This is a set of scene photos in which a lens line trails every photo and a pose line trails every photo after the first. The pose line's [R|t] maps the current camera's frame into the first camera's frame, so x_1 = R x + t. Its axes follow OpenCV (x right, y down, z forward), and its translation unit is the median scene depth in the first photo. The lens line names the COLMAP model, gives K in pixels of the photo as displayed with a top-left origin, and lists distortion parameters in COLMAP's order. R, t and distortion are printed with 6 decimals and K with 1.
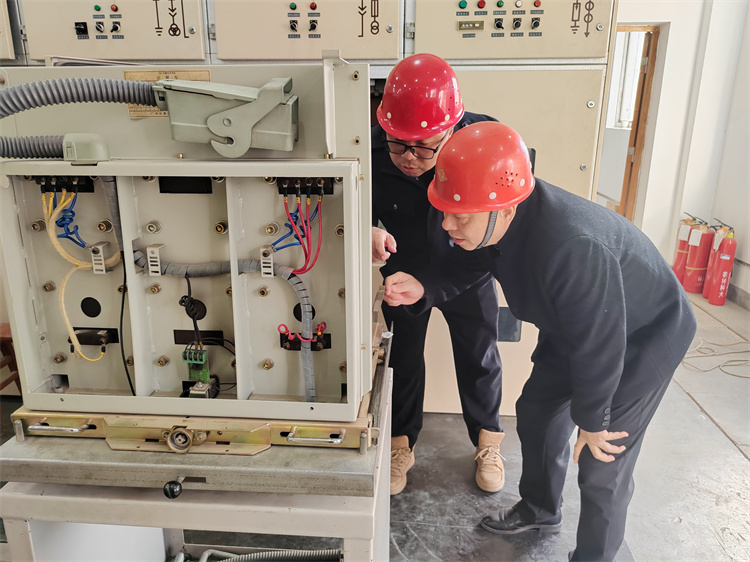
lens RADIAL K [[581.5, 0, 374.4], [0, 581.5, 280.6], [0, 0, 1]] dist [0.007038, 0.001319]
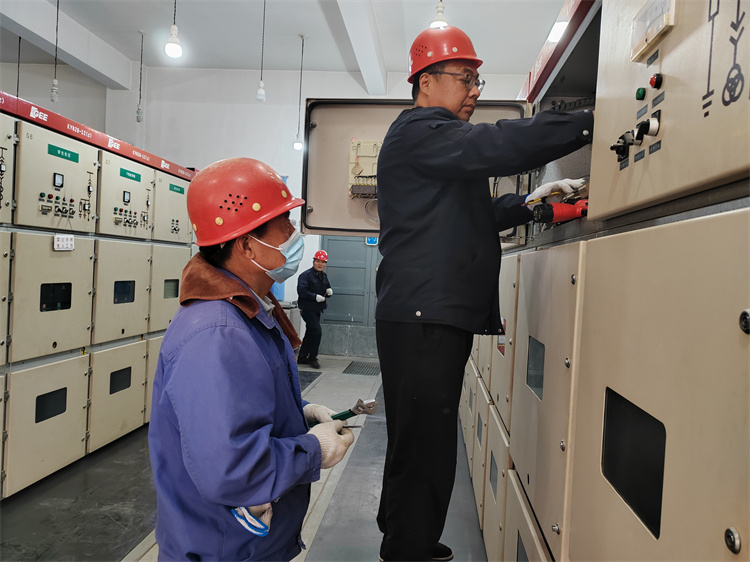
lens RADIAL K [[581.5, 0, 375.1], [0, 581.5, 281.3], [0, 0, 1]] dist [0.007038, 0.001319]
pose [[0.028613, -0.021180, 0.999366, -1.396213], [0.246046, 0.969164, 0.013495, -0.049758], [-0.968836, 0.245504, 0.032941, 0.138146]]
